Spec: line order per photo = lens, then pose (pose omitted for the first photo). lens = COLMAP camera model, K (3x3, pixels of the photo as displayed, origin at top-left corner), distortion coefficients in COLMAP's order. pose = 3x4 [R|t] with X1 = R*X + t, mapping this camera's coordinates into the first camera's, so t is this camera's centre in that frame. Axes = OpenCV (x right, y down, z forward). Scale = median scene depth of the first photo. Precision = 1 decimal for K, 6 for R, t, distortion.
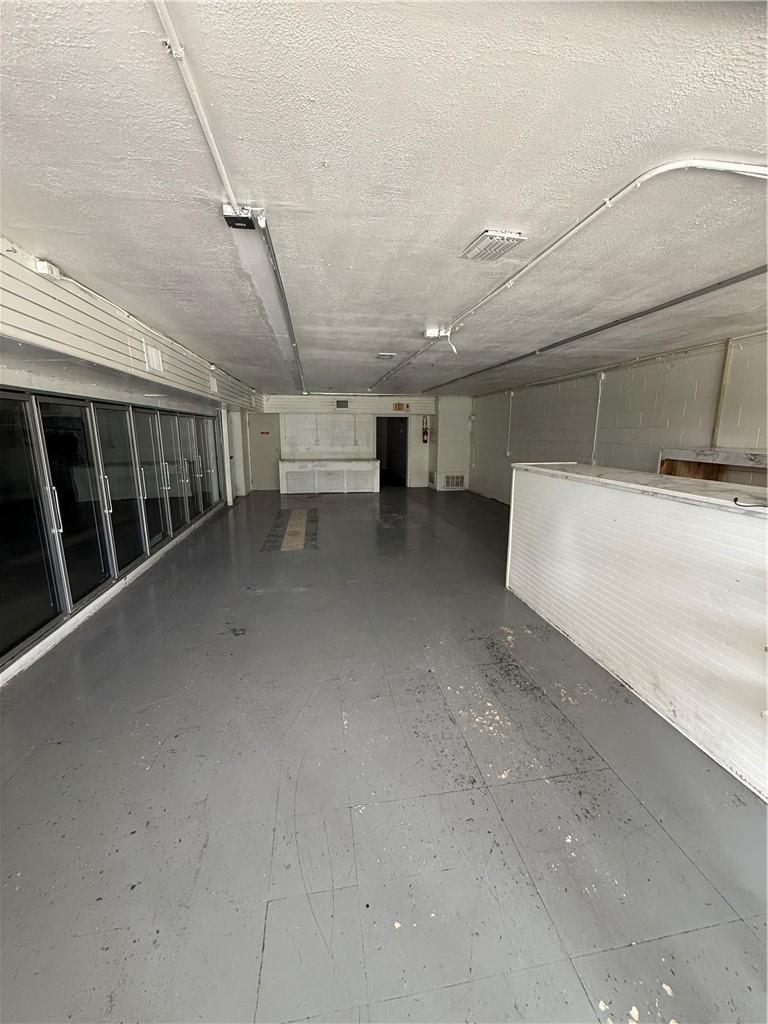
lens RADIAL K [[413.0, 0, 384.0], [0, 413.0, 512.0], [0, 0, 1]] dist [0.001301, 0.000538]
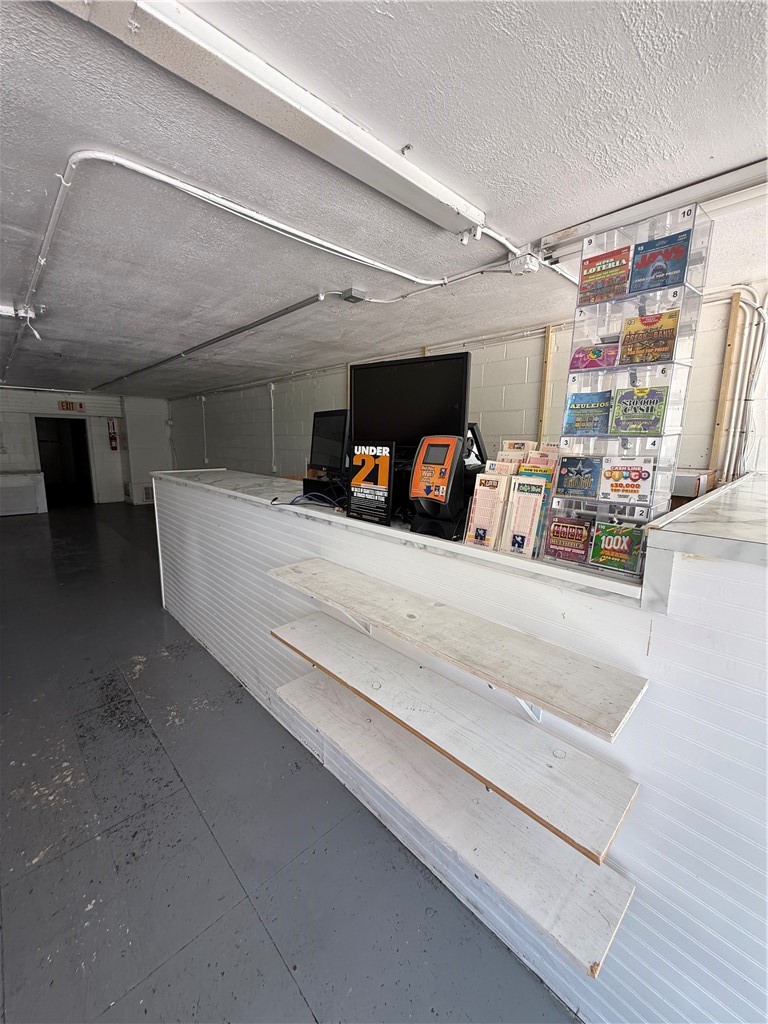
lens RADIAL K [[413.0, 0, 384.0], [0, 413.0, 512.0], [0, 0, 1]] dist [0.001301, 0.000538]
pose [[0.820205, -0.088753, 0.565142, 0.106840], [0.098087, 0.995081, 0.013917, 0.004256], [-0.563597, 0.044018, 0.824876, -0.019307]]
